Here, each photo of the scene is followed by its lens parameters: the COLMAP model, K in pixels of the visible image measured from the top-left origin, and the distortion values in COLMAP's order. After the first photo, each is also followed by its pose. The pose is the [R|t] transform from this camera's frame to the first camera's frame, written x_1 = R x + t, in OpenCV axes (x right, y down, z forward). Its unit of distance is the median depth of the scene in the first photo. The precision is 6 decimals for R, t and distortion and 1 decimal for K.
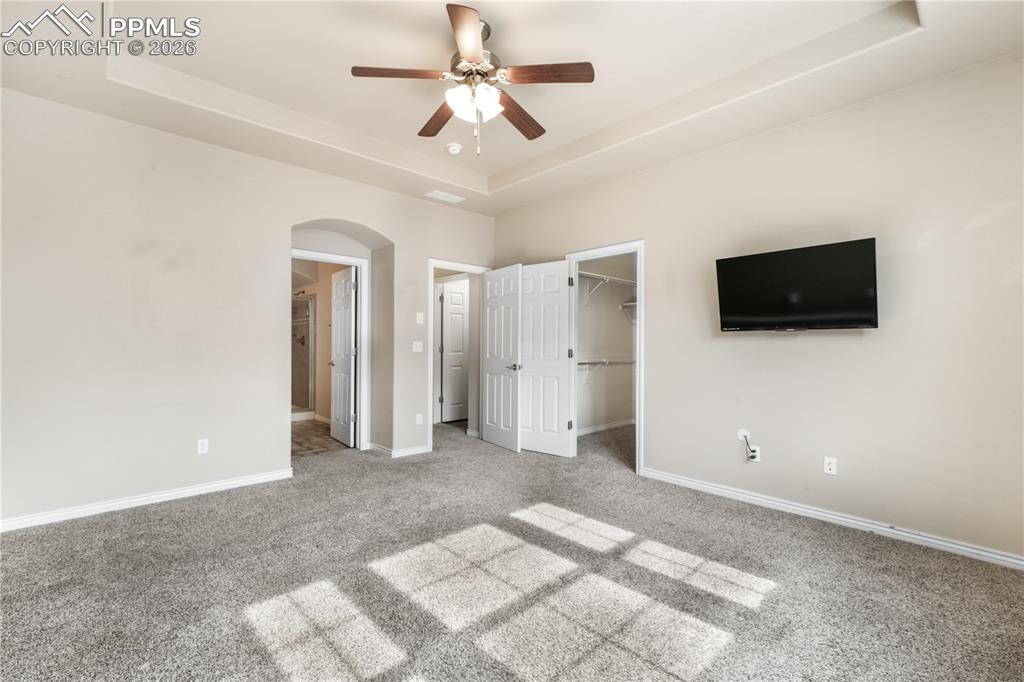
lens RADIAL K [[437.5, 0, 509.2], [0, 437.5, 348.4], [0, 0, 1]] dist [0.002950, 0.000866]
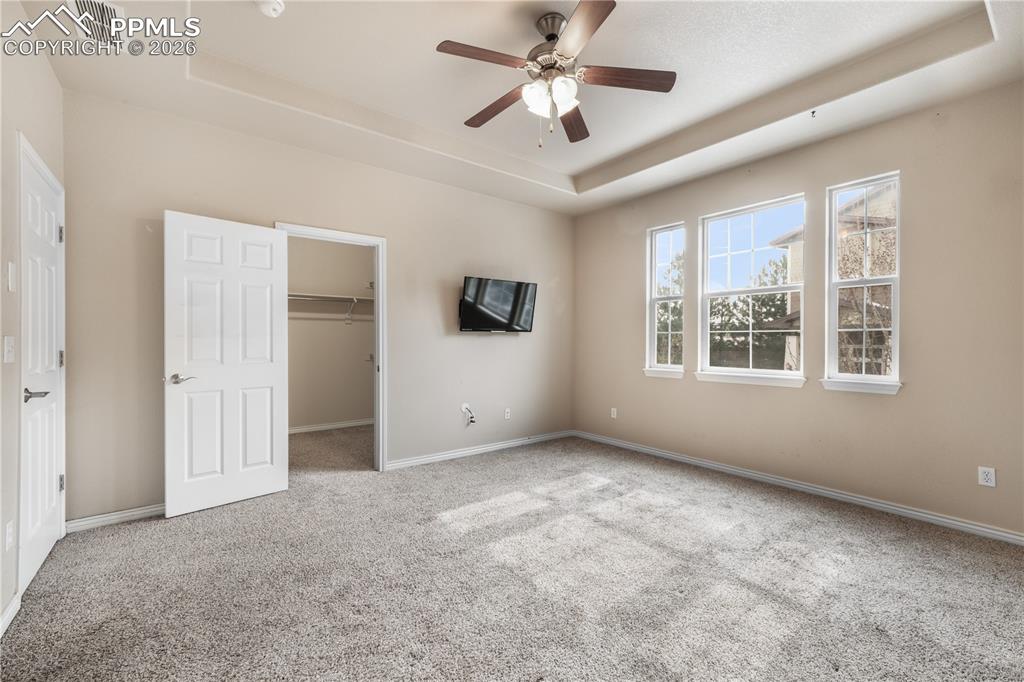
lens RADIAL K [[426.0, 0, 508.9], [0, 426.0, 346.4], [0, 0, 1]] dist [0.002320, 0.000747]
pose [[0.090984, -0.017305, 0.995702, -0.805107], [0.007217, 0.999834, 0.016717, -0.014343], [-0.995826, 0.005665, 0.091093, 0.780909]]
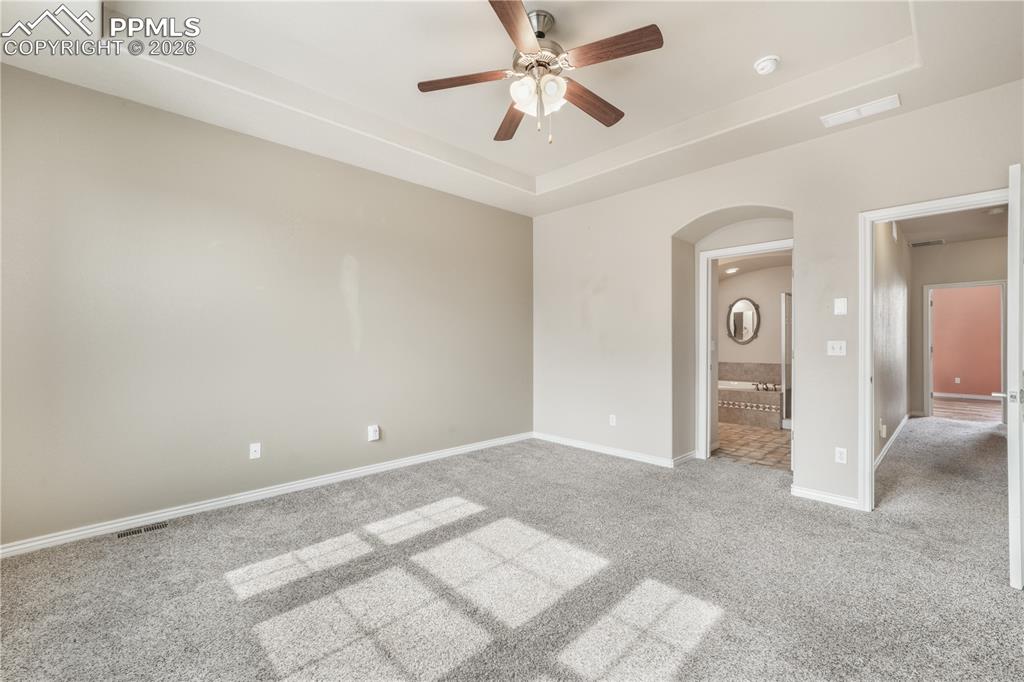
lens RADIAL K [[428.0, 0, 510.2], [0, 428.0, 342.7], [0, 0, 1]] dist [-0.000545, 0.000476]
pose [[0.019800, -0.007856, -0.999773, 0.670333], [-0.009764, 0.999920, -0.008051, -0.003015], [0.999756, 0.009922, 0.019722, 0.711864]]
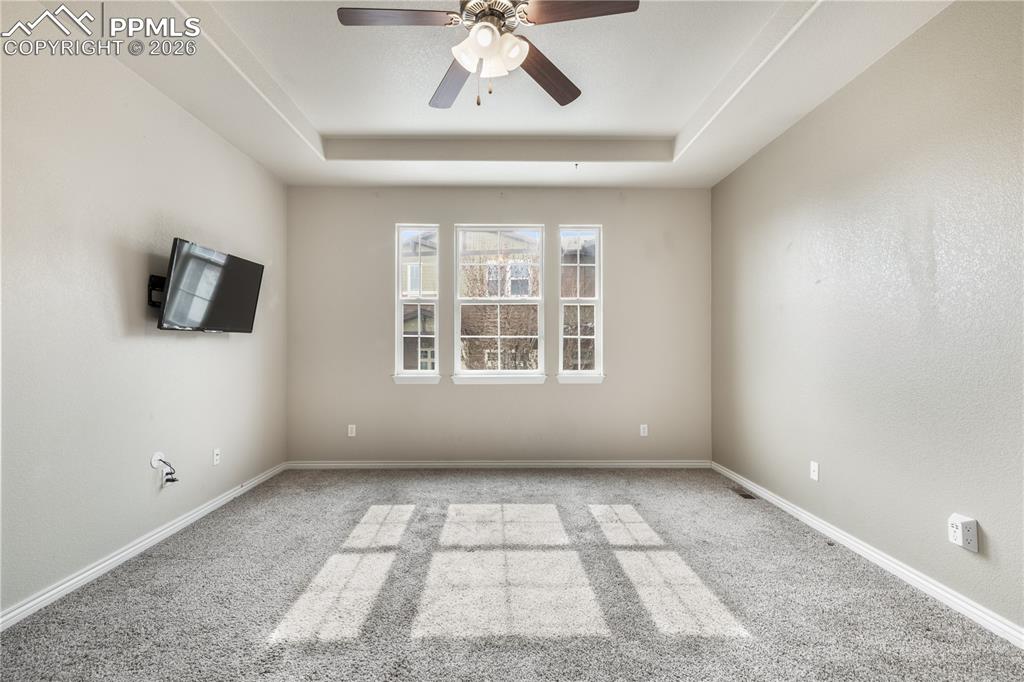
lens RADIAL K [[446.2, 0, 507.4], [0, 446.2, 345.4], [0, 0, 1]] dist [0.009199, 0.000669]
pose [[-0.739281, -0.003548, 0.673388, -0.513207], [0.003178, 0.999957, 0.008757, -0.016154], [-0.673390, 0.008614, -0.739238, 1.233976]]
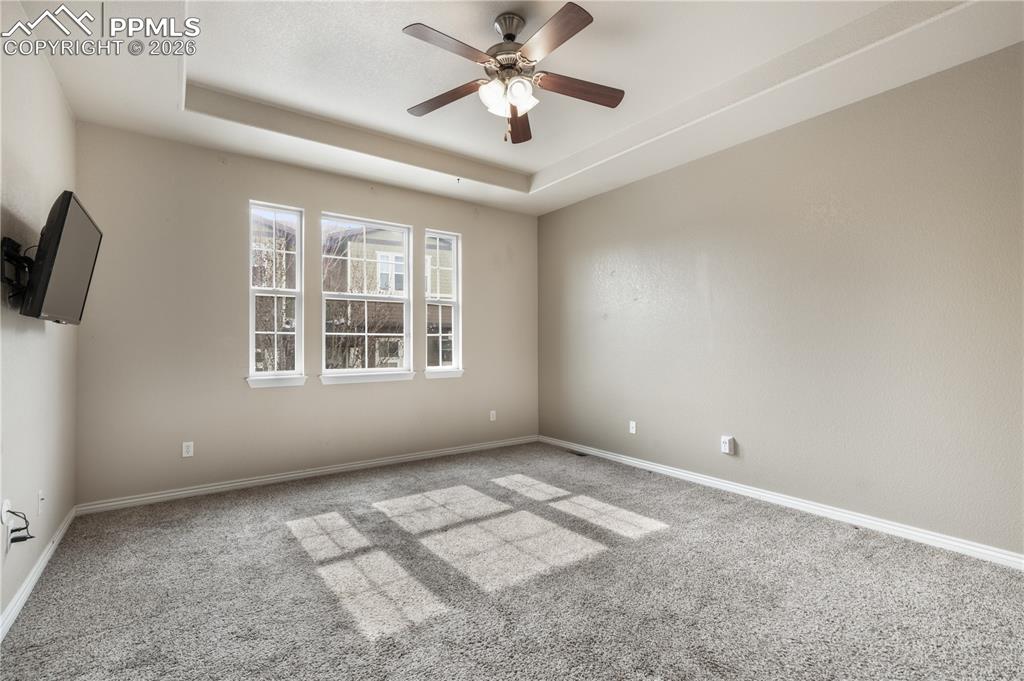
lens RADIAL K [[461.8, 0, 507.9], [0, 461.8, 344.4], [0, 0, 1]] dist [0.008453, 0.000866]
pose [[-0.992026, -0.003932, 0.125973, -0.158521], [-0.002445, 0.999925, 0.011961, -0.016627], [-0.126010, 0.011558, -0.991962, 1.569877]]
